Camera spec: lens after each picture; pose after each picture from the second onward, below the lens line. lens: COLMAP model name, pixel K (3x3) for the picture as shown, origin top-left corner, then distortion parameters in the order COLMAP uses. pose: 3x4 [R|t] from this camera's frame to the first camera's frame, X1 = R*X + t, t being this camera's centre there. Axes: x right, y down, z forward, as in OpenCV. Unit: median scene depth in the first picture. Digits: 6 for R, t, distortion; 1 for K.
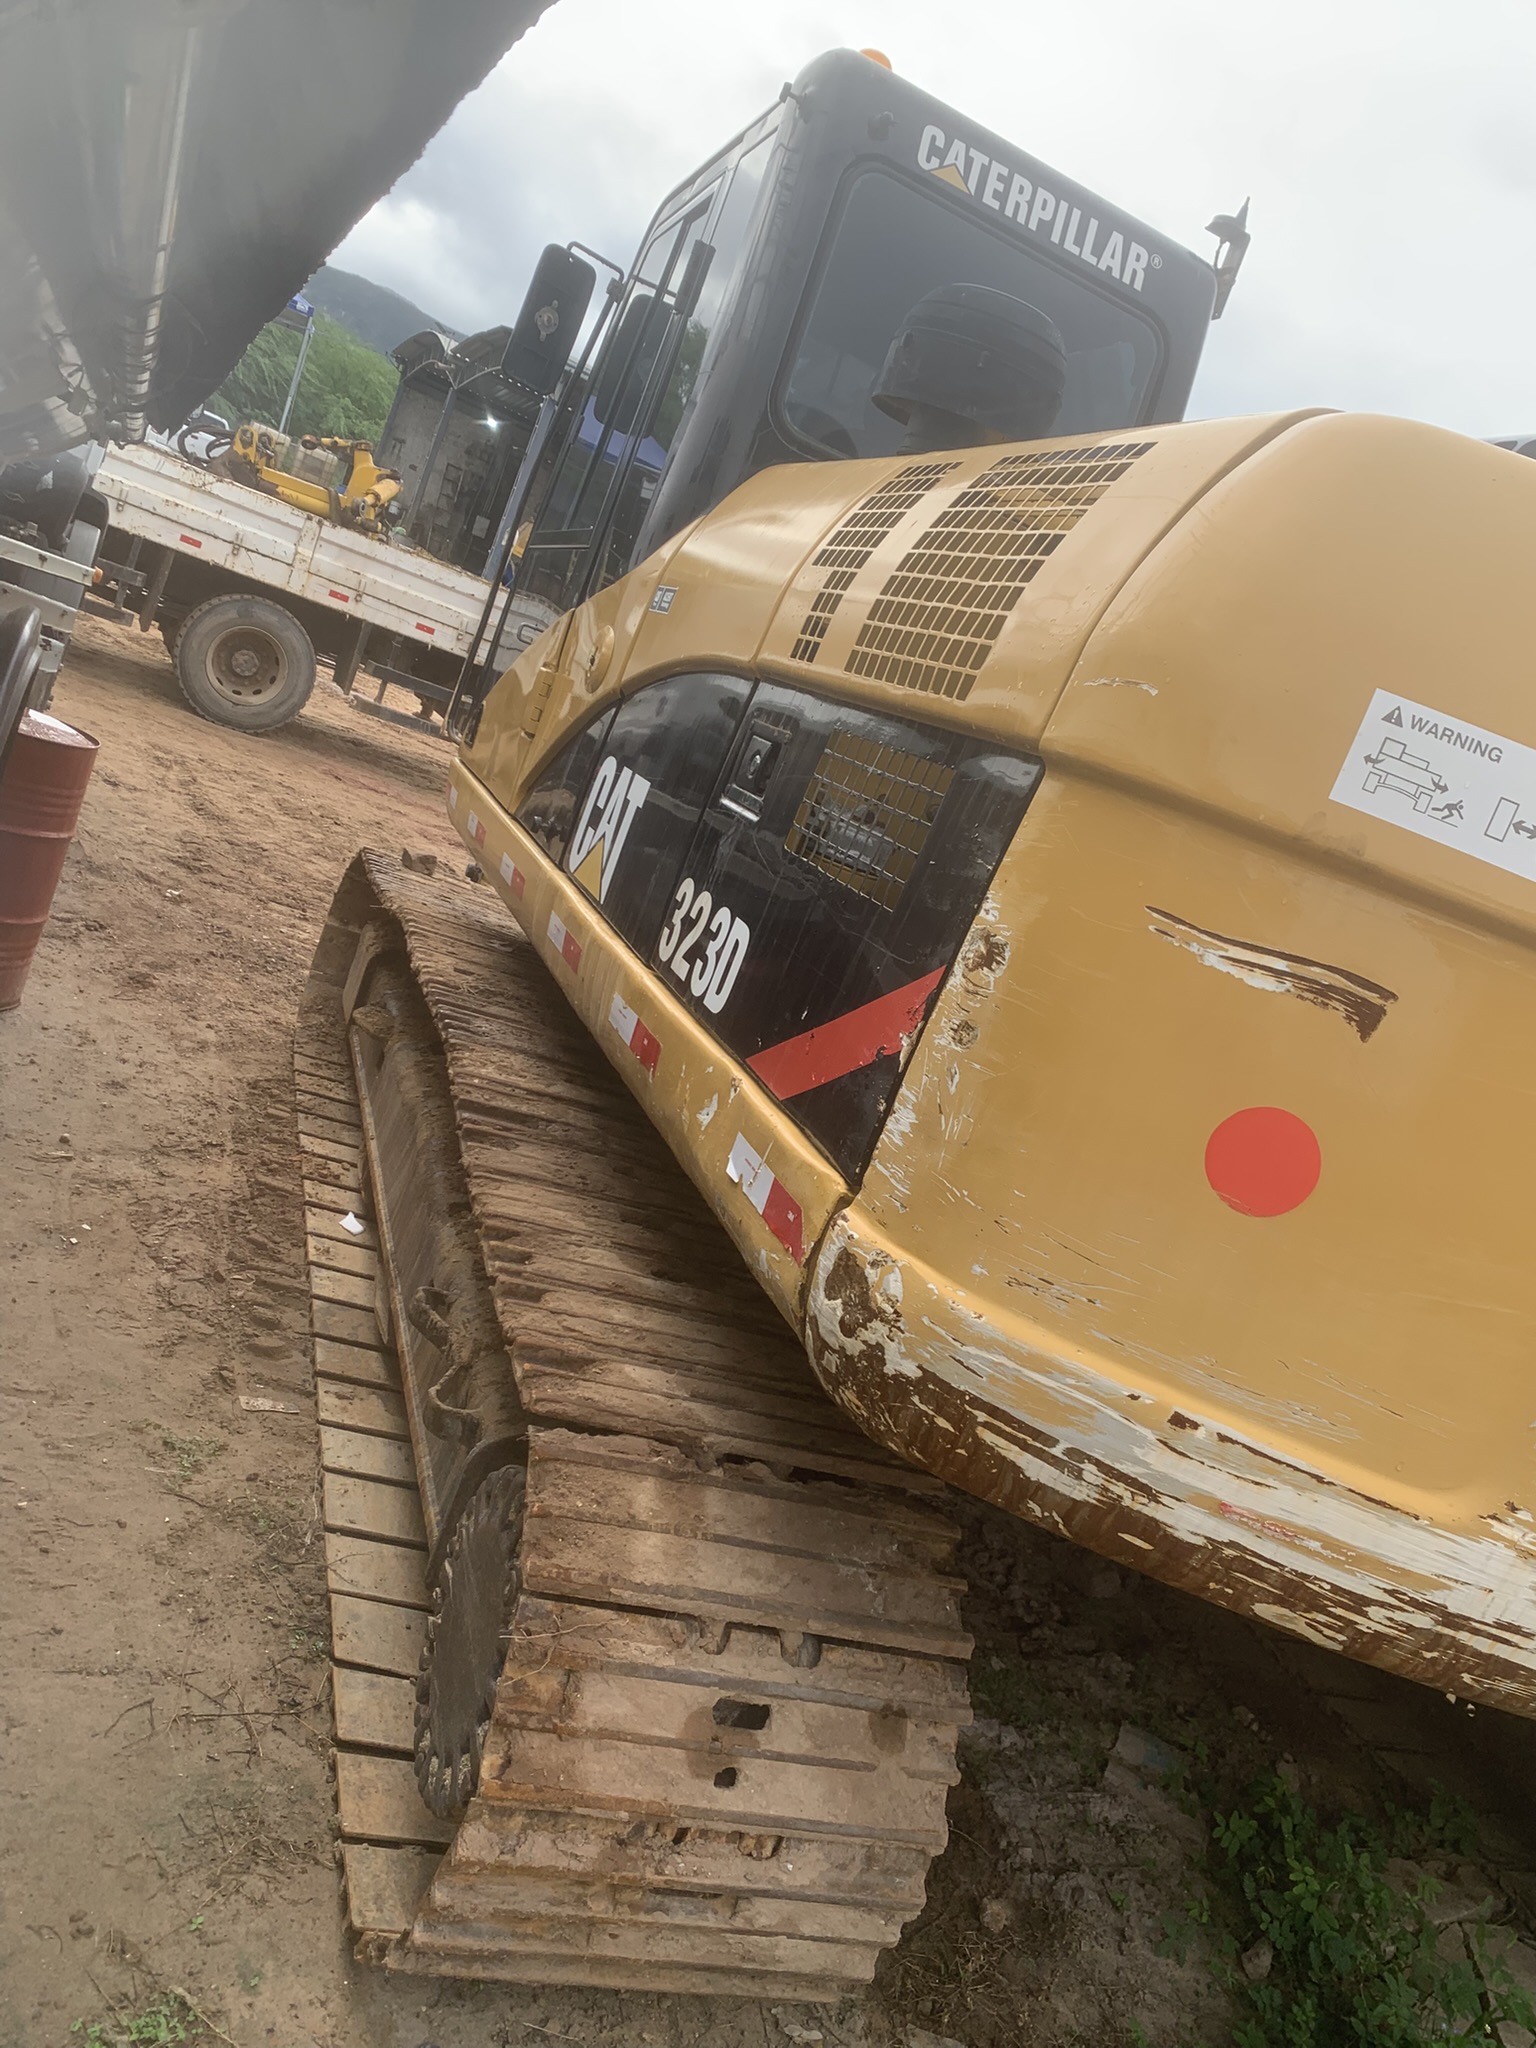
lens RADIAL K [[1577.0, 0, 768.0], [0, 1577.0, 1024.0], [0, 0, 1]] dist [0.000087, -0.006802]
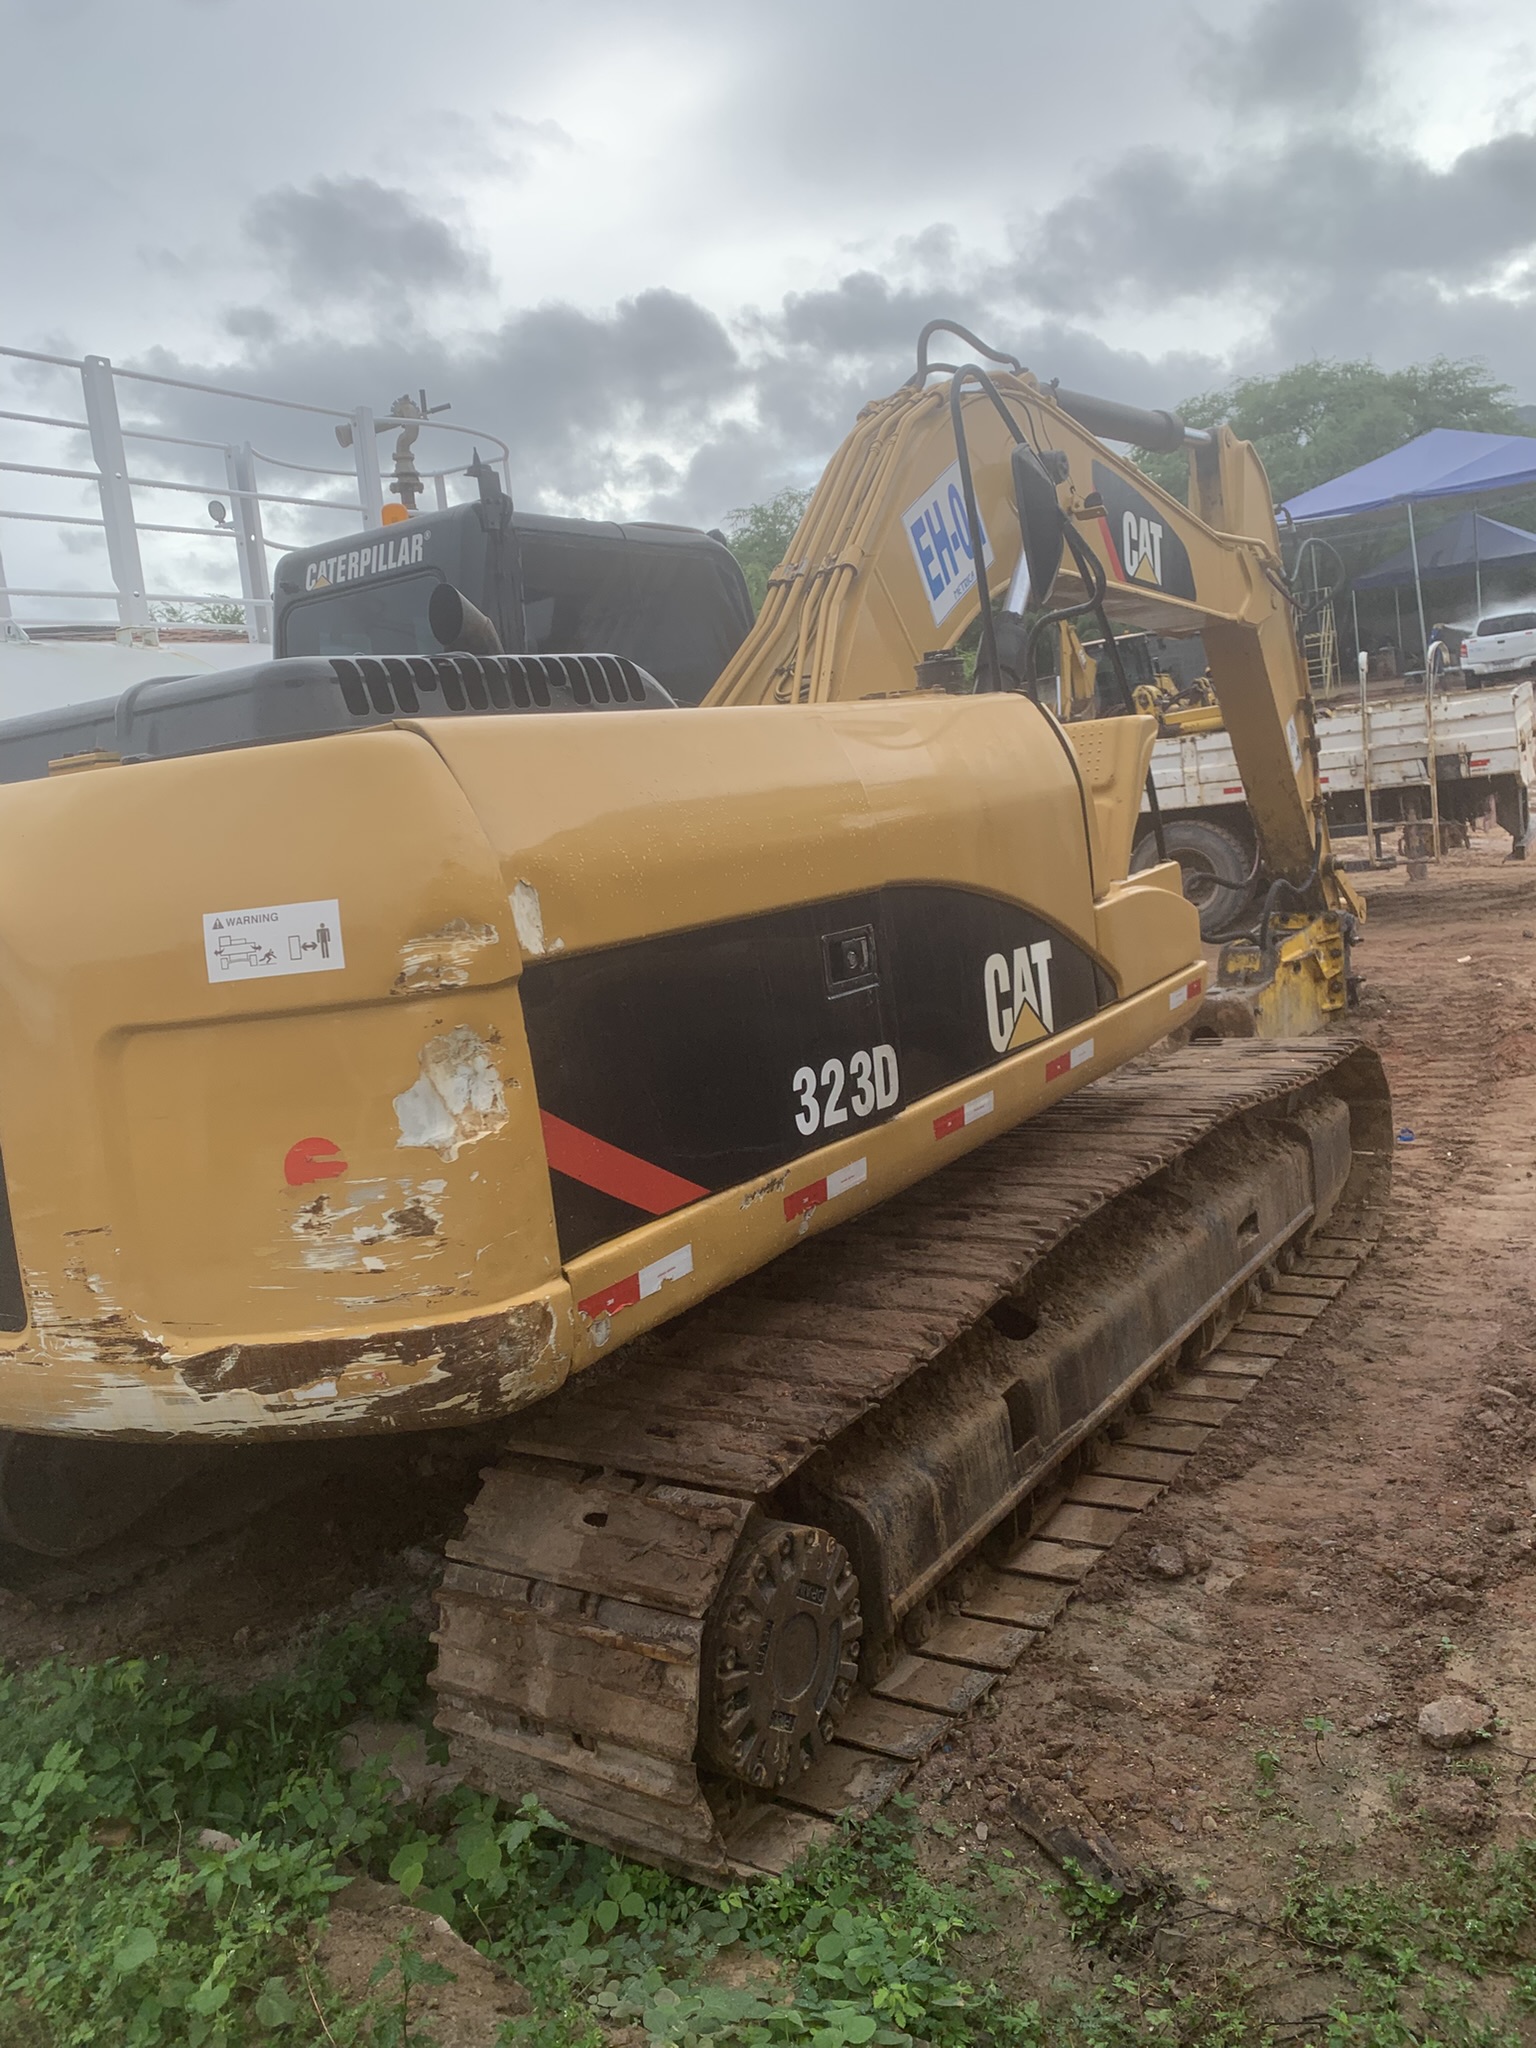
lens RADIAL K [[1561.5, 0, 765.4], [0, 1561.5, 989.8], [0, 0, 1]] dist [0.035556, -0.001029]
pose [[0.515395, -0.327174, -0.792039, 2.614846], [0.181503, 0.944958, -0.272234, 0.688284], [0.837511, -0.003449, 0.546410, 0.835080]]
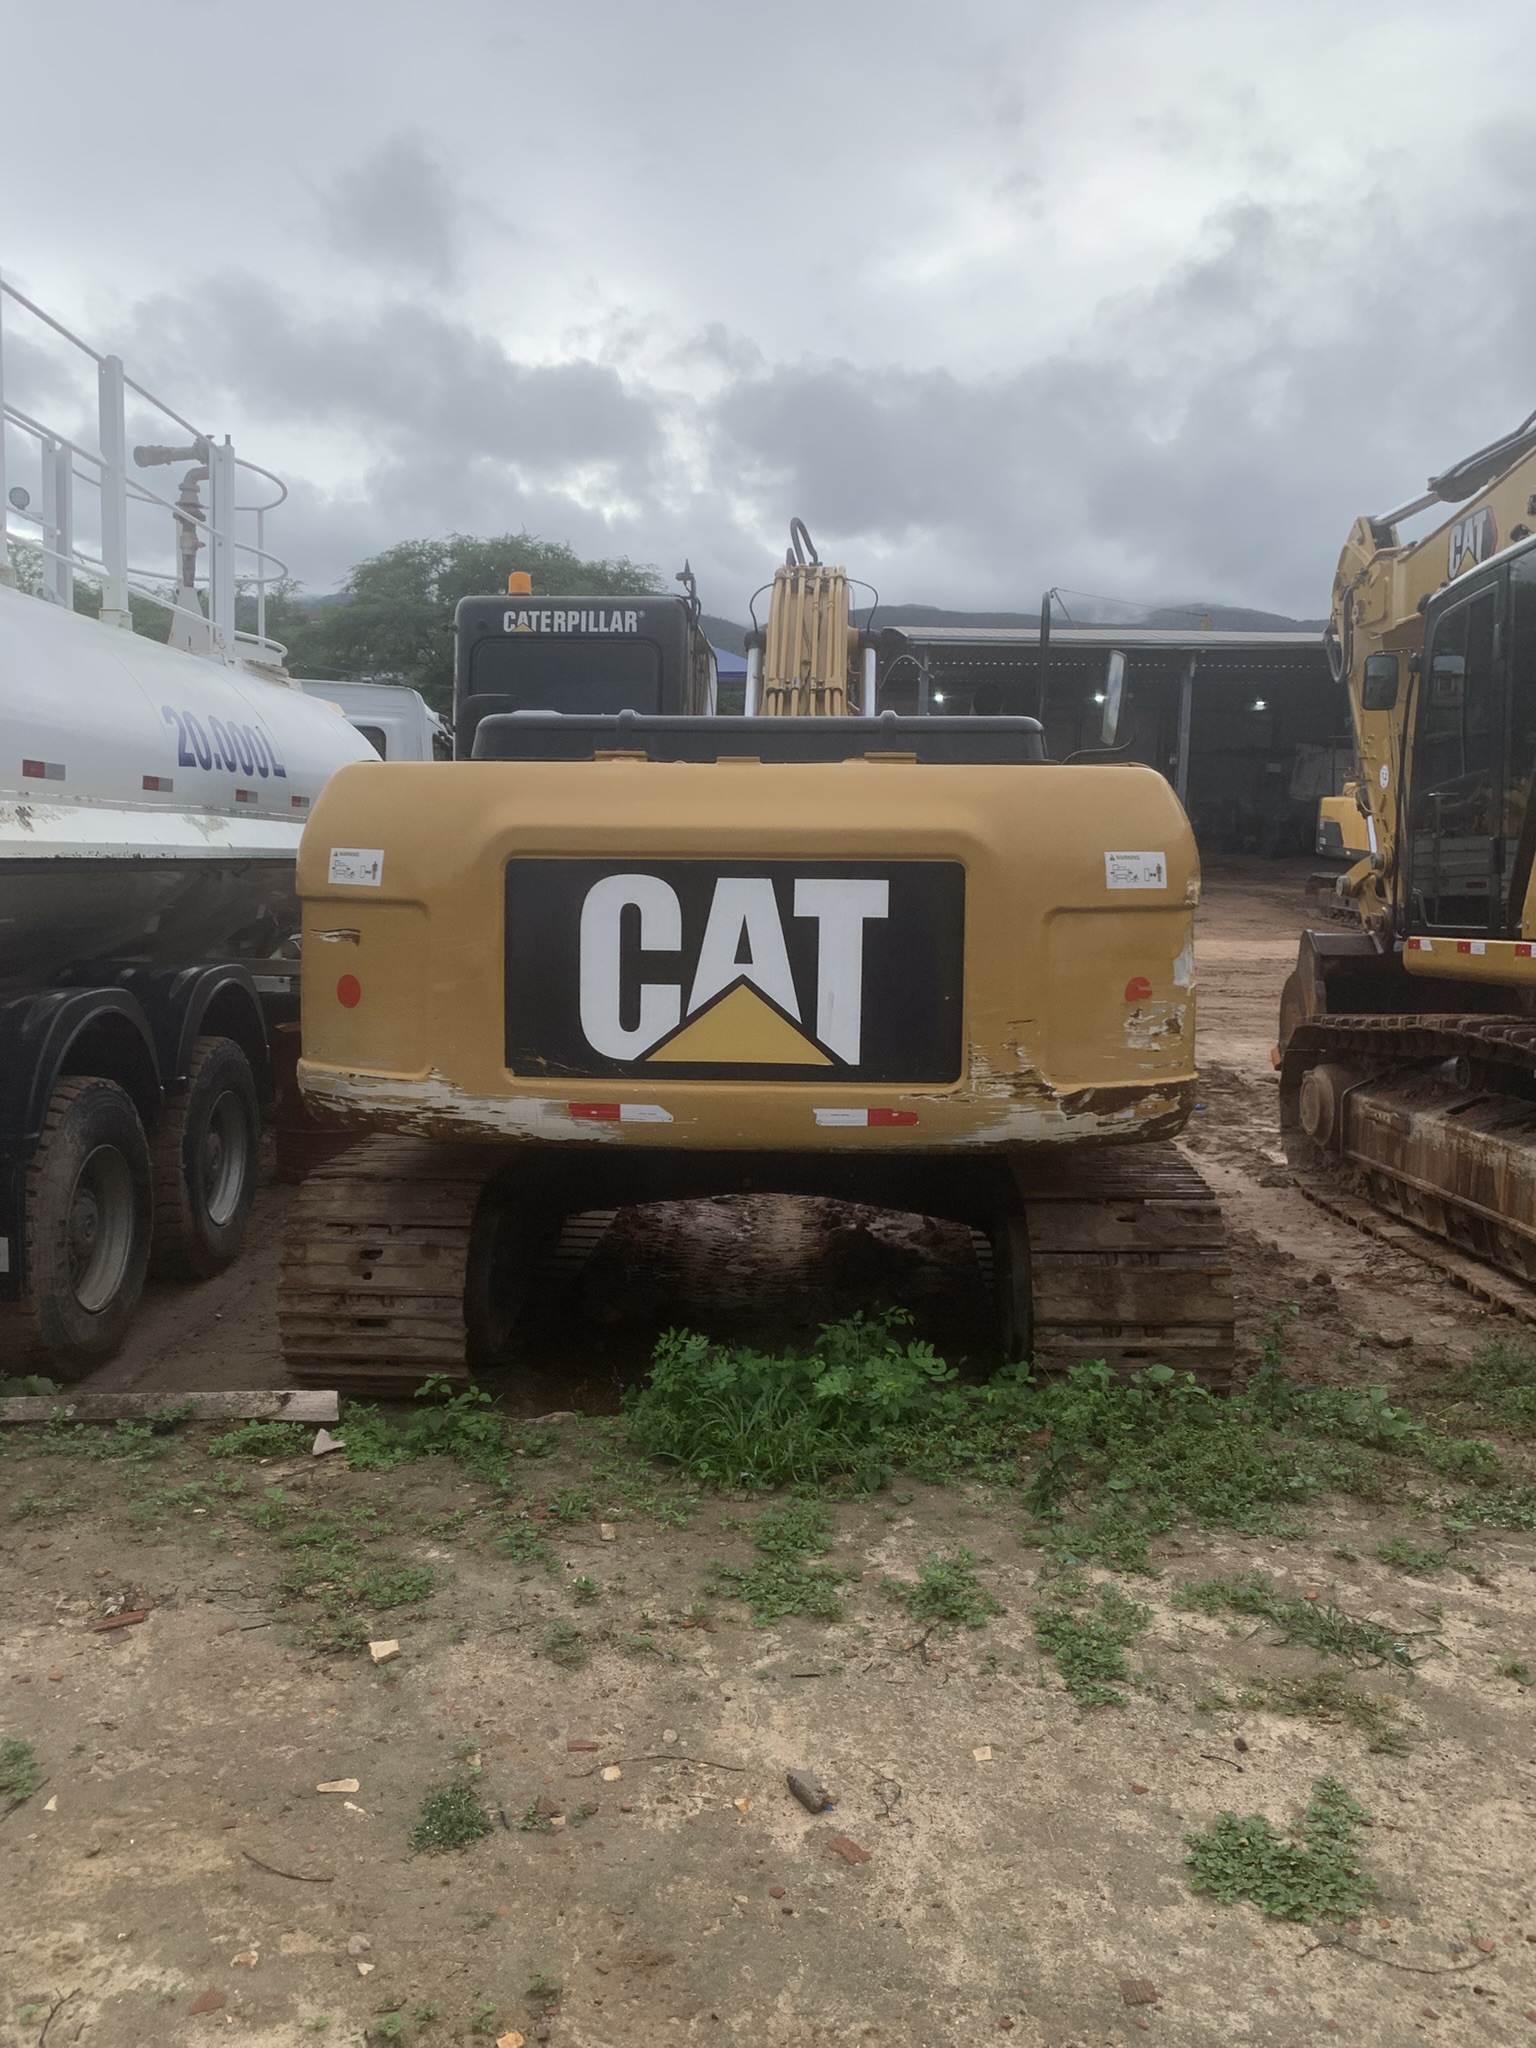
lens RADIAL K [[1577.0, 0, 768.0], [0, 1577.0, 1024.0], [0, 0, 1]] dist [0.000087, -0.006802]
pose [[0.867125, -0.318124, -0.383265, 1.774059], [0.257023, 0.944889, -0.202788, 0.801145], [0.426655, 0.077335, 0.901102, -1.214567]]
